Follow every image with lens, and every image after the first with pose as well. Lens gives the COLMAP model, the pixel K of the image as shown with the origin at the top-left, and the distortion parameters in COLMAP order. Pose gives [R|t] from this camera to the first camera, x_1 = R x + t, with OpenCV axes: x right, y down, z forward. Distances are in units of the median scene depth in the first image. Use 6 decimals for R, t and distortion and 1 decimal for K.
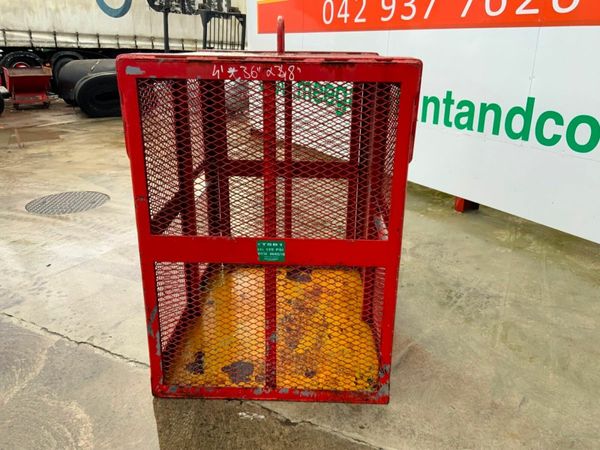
lens RADIAL K [[495.1, 0, 298.5], [0, 495.1, 227.0], [0, 0, 1]] dist [0.069283, -0.120589]
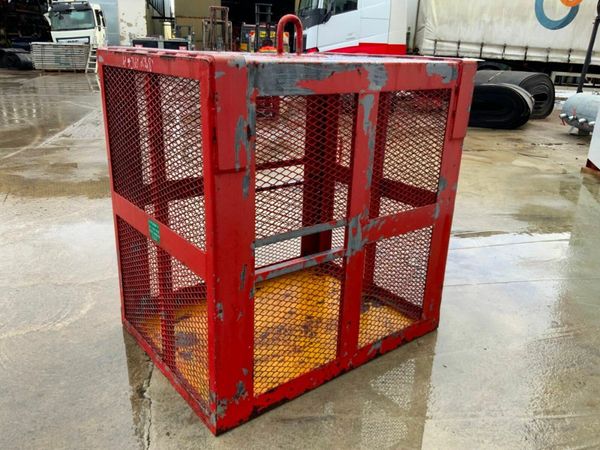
lens RADIAL K [[495.1, 0, 298.5], [0, 495.1, 227.0], [0, 0, 1]] dist [0.069283, -0.120589]
pose [[0.614863, 0.277667, -0.738136, 0.147970], [-0.297888, 0.948401, 0.108624, -0.025539], [0.730210, 0.153093, 0.665850, 0.082250]]
